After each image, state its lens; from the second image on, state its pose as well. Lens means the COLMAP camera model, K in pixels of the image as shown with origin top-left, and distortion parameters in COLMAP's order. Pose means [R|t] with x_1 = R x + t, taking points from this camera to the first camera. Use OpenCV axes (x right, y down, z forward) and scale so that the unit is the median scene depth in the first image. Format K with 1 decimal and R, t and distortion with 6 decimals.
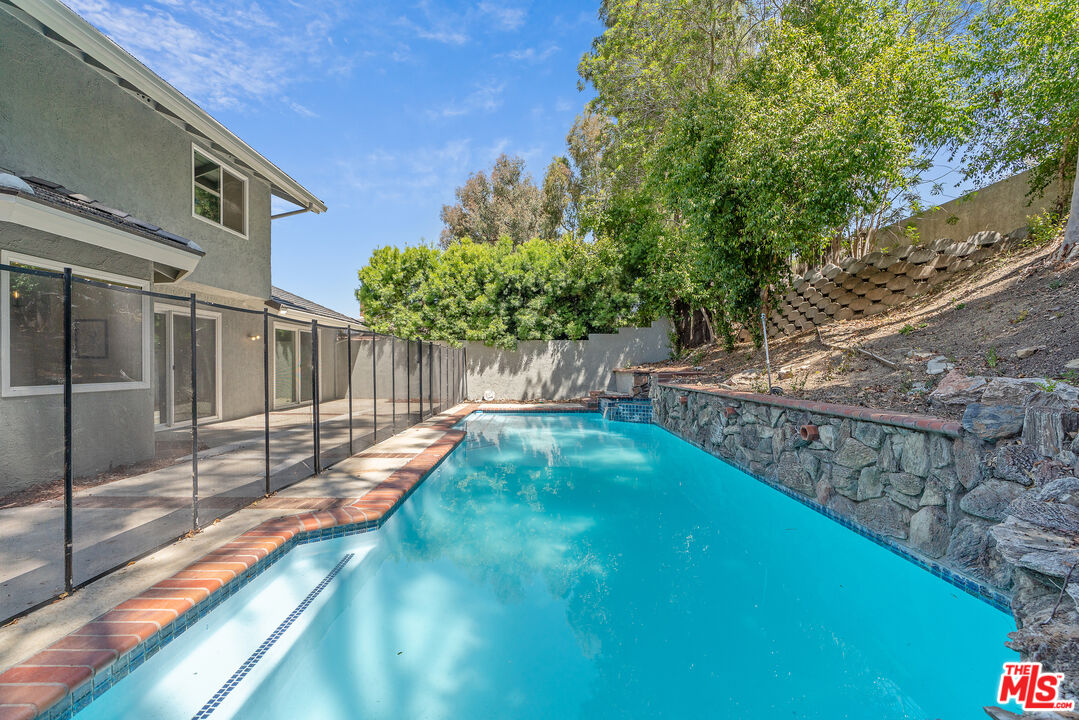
lens RADIAL K [[475.9, 0, 541.8], [0, 475.9, 359.5], [0, 0, 1]] dist [-0.011646, 0.003579]
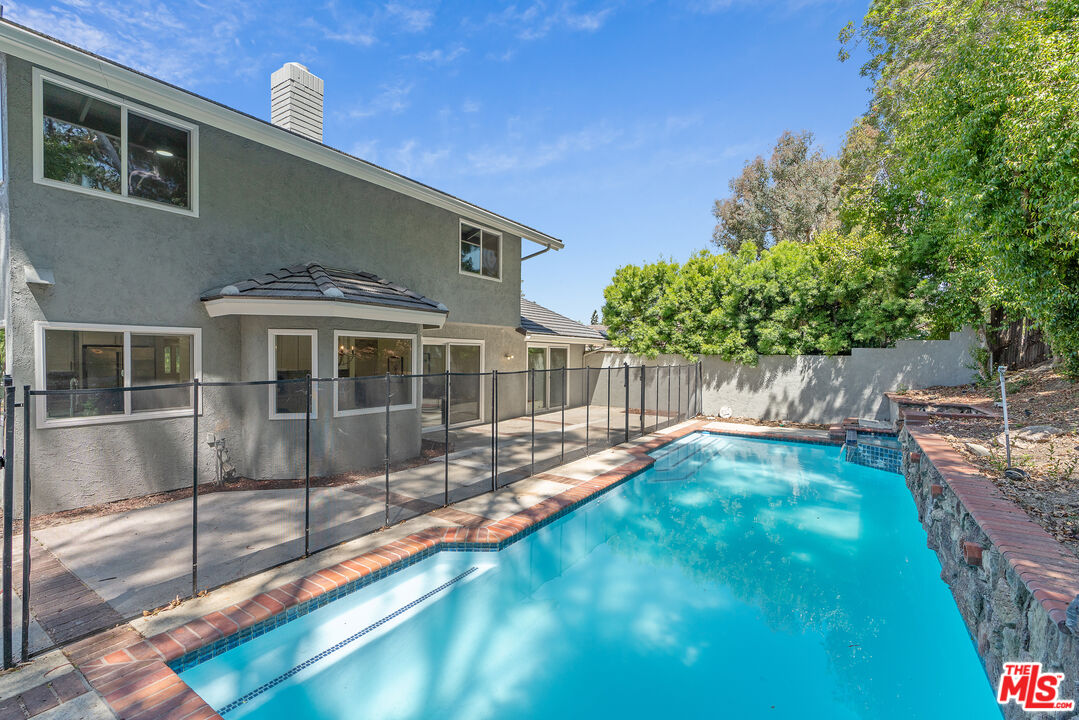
lens RADIAL K [[475.9, 0, 541.3], [0, 475.9, 359.1], [0, 0, 1]] dist [-0.011646, 0.003579]
pose [[0.836672, 0.018429, -0.547394, 0.105102], [-0.012185, 0.999813, 0.015037, -0.042961], [0.547569, -0.005911, 0.836740, -0.002386]]
